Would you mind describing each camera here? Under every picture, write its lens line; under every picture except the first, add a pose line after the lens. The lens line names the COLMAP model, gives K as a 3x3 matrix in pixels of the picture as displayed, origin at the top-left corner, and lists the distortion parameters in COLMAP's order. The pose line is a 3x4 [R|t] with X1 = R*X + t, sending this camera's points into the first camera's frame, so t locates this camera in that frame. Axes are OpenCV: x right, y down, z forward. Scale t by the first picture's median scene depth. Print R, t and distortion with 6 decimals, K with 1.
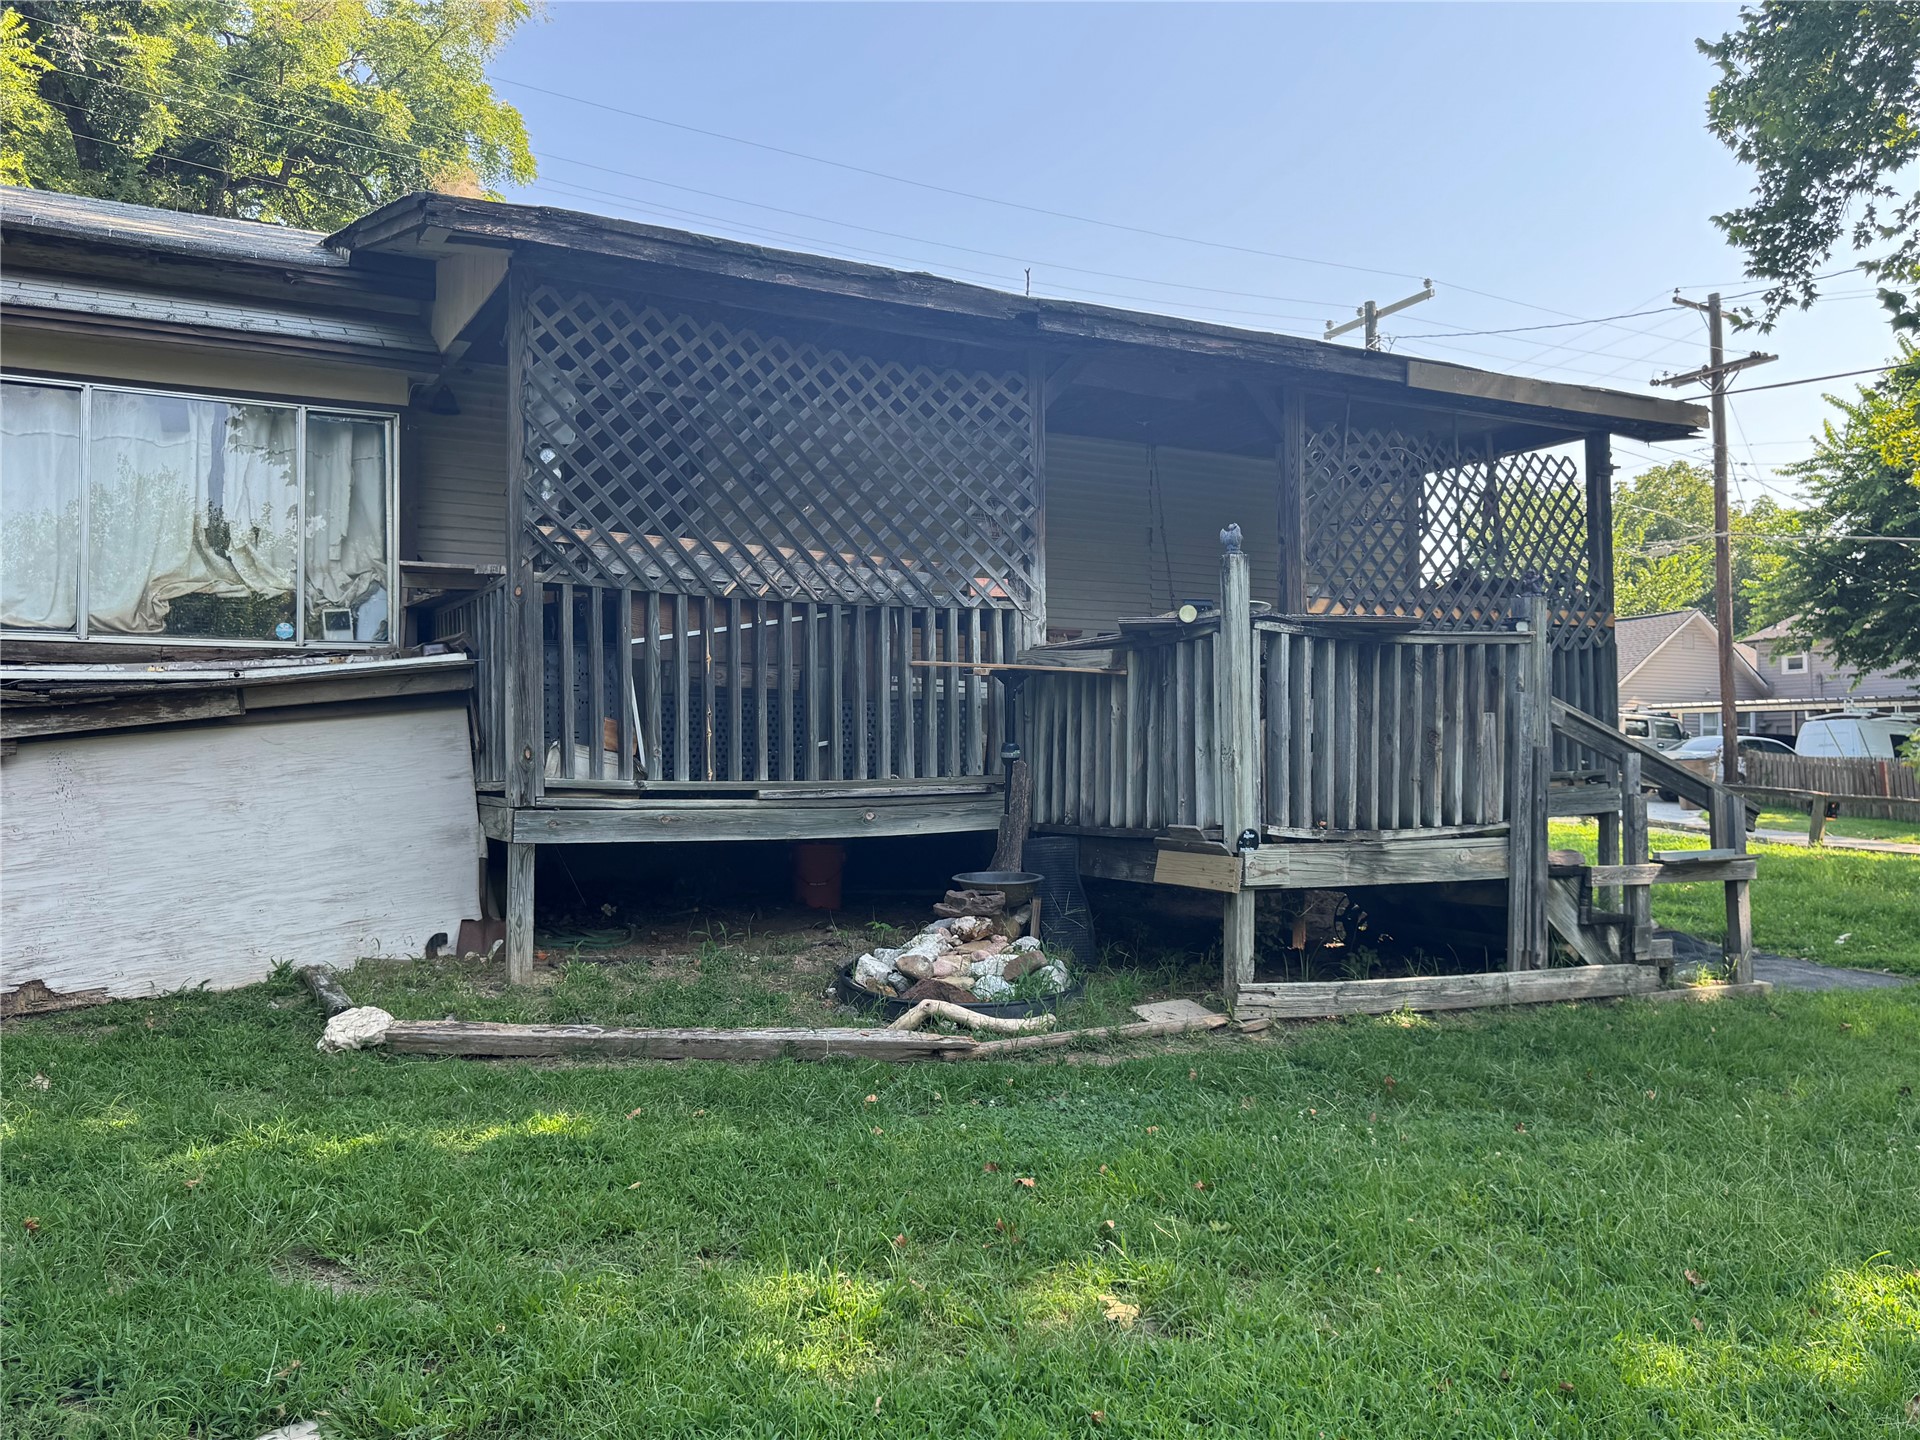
lens RADIAL K [[1453.0, 0, 960.0], [0, 1453.0, 720.0], [0, 0, 1]] dist [0.081314, -0.082361]
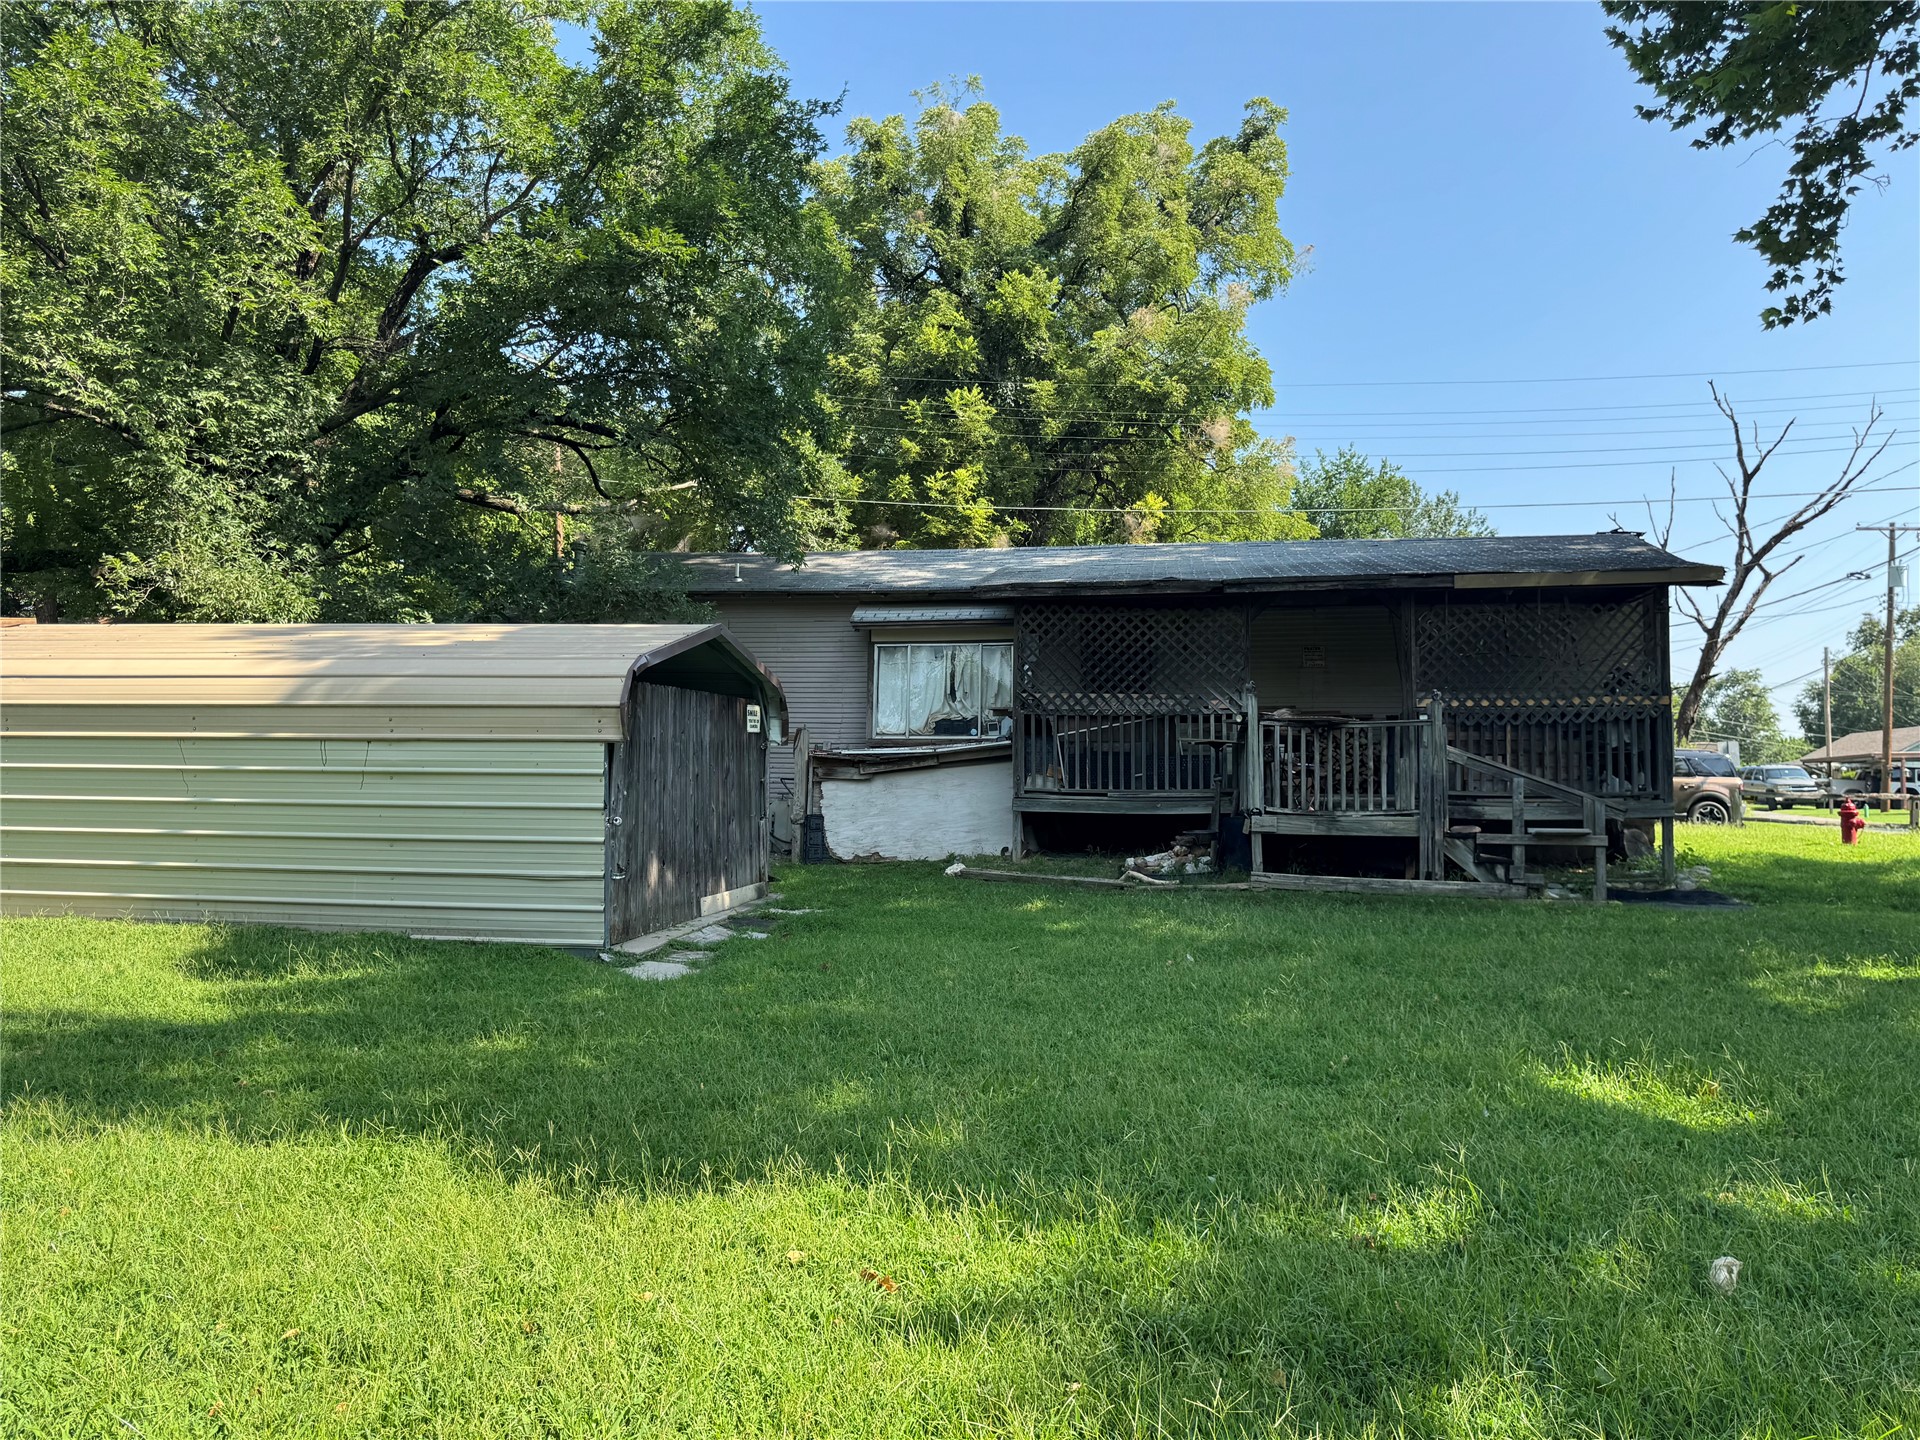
lens RADIAL K [[1308.9, 0, 960.0], [0, 1308.9, 720.0], [0, 0, 1]] dist [-0.000250, -0.001017]
pose [[0.792338, -0.030192, -0.609335, 1.029934], [0.005862, 0.999105, -0.041882, 0.015840], [0.610055, 0.029612, 0.791806, -0.923569]]
